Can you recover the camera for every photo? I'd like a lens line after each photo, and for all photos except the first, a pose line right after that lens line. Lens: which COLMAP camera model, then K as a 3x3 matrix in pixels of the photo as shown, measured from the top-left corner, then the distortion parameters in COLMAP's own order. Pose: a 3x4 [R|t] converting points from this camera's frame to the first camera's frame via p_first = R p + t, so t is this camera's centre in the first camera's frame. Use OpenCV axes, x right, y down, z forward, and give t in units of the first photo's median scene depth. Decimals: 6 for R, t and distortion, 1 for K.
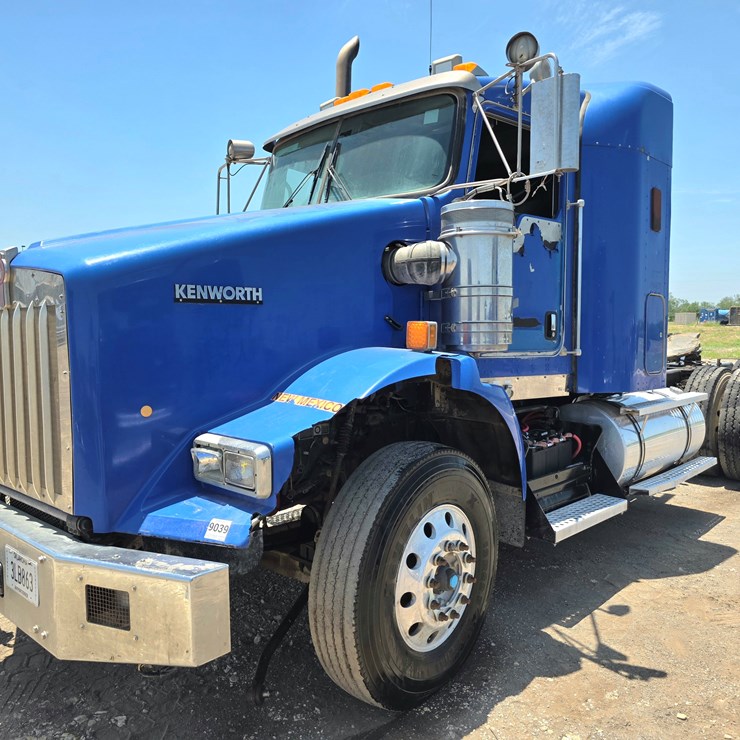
lens RADIAL K [[683.1, 0, 372.6], [0, 683.1, 371.3], [0, 0, 1]] dist [0.039325, 0.000000]
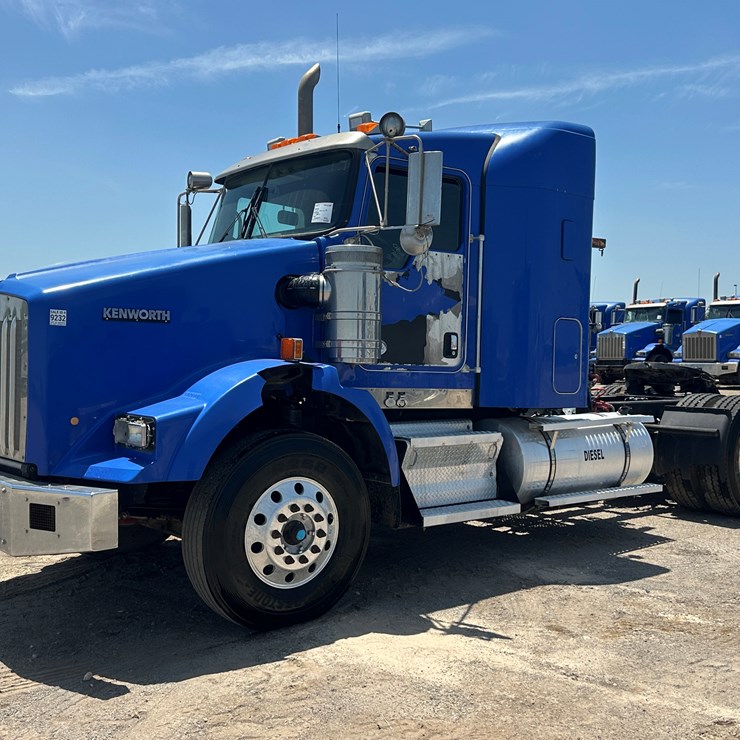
lens RADIAL K [[928.7, 0, 354.4], [0, 928.7, 360.3], [0, 0, 1]] dist [0.122235, 0.000000]
pose [[0.993261, 0.026104, -0.112921, 0.411133], [-0.031884, 0.998256, -0.049687, 0.056255], [0.111427, 0.052953, 0.992361, -0.788721]]
